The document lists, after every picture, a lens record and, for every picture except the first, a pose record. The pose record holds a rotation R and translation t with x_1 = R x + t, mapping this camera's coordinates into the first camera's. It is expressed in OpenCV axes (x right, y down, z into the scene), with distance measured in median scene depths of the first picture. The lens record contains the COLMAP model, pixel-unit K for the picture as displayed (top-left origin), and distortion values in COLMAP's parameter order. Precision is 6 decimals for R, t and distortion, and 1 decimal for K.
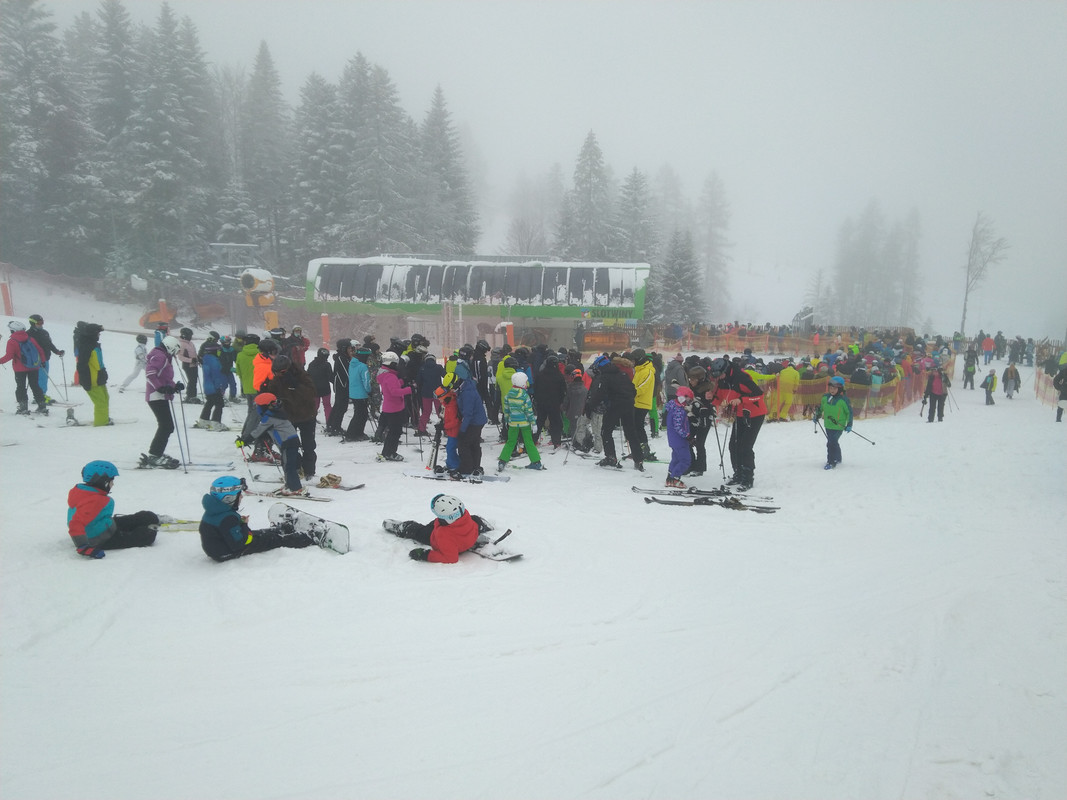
lens RADIAL K [[818.8, 0, 533.5], [0, 818.8, 400.0], [0, 0, 1]] dist [0.017982, 0.001433]
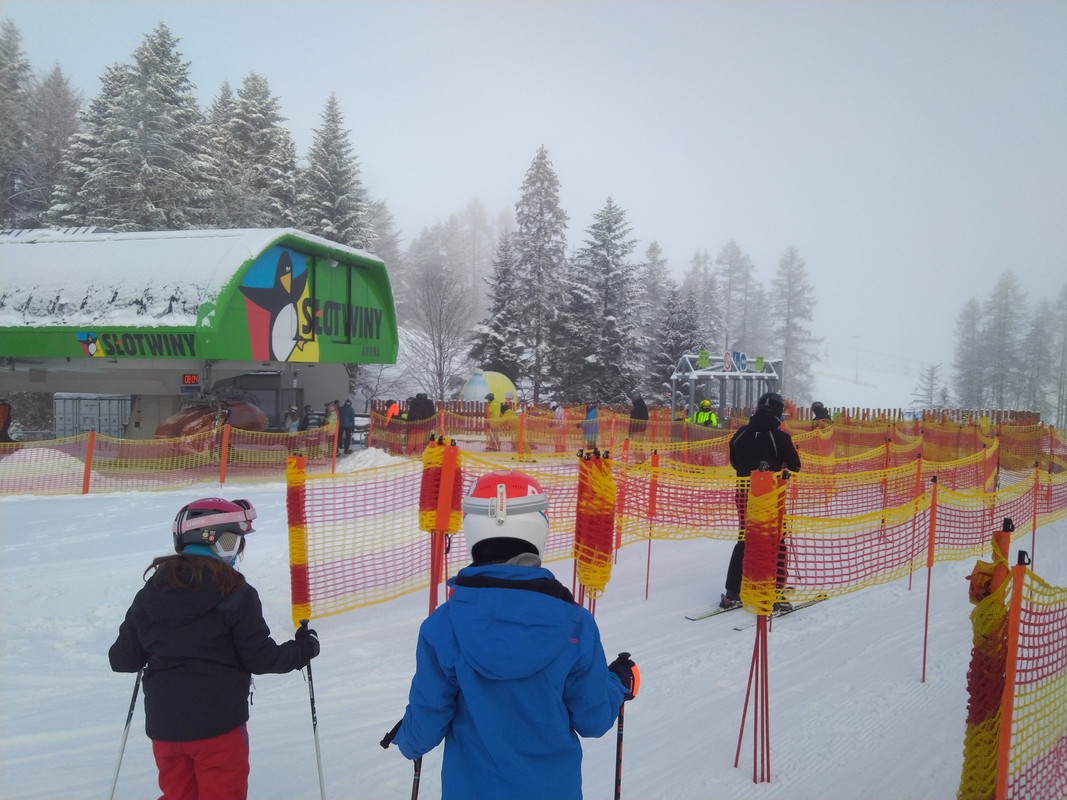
lens RADIAL K [[835.9, 0, 533.5], [0, 835.9, 400.0], [0, 0, 1]] dist [-0.004911, -0.002492]
pose [[0.988079, 0.007075, -0.153783, 0.118029], [-0.030213, 0.988429, -0.148647, -0.010988], [0.150952, 0.151521, 0.976860, 0.240677]]
